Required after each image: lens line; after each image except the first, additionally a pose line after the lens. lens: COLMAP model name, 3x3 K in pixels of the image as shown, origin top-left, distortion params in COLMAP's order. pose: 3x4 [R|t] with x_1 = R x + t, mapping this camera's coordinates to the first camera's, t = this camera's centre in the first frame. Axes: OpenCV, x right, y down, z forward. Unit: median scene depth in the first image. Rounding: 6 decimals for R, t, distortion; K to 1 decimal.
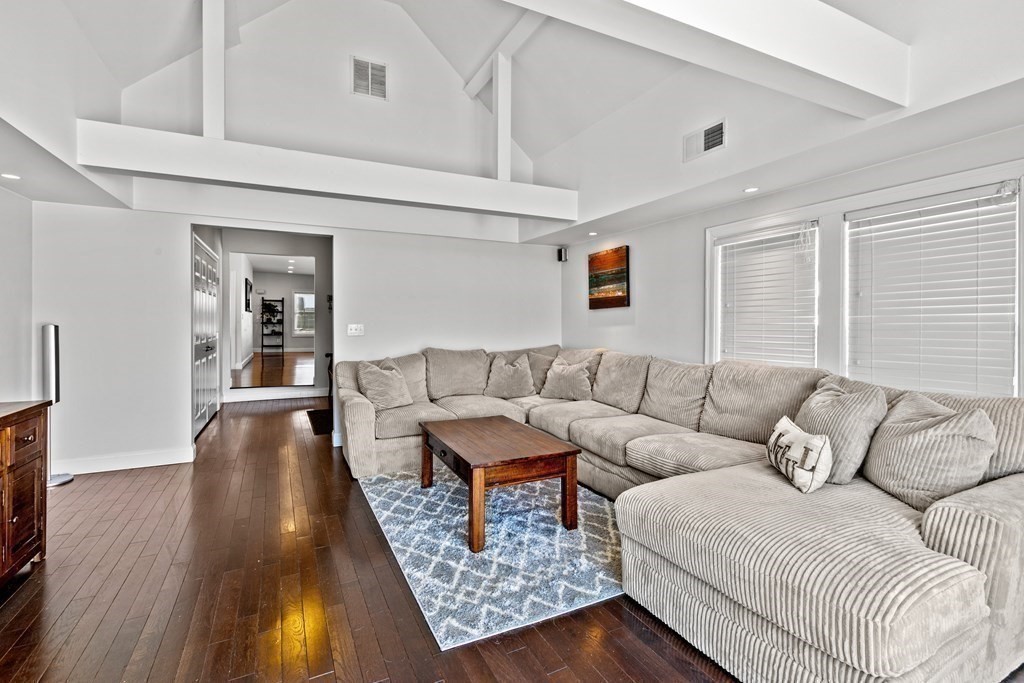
lens RADIAL K [[464.5, 0, 500.2], [0, 464.5, 320.0], [0, 0, 1]] dist [0.001926, 0.000333]
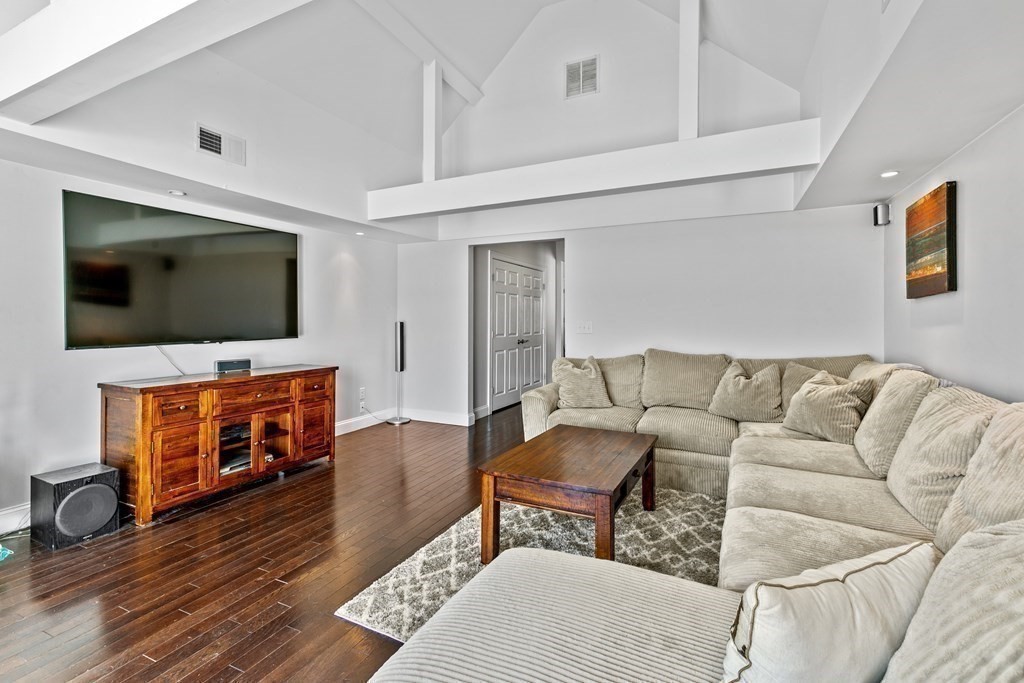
lens RADIAL K [[464.5, 0, 509.4], [0, 464.5, 316.8], [0, 0, 1]] dist [0.001926, 0.000333]
pose [[0.618049, -0.006599, -0.786112, 0.399503], [0.004396, 0.999978, -0.004938, 0.002005], [0.786127, -0.000403, 0.618064, 0.250768]]
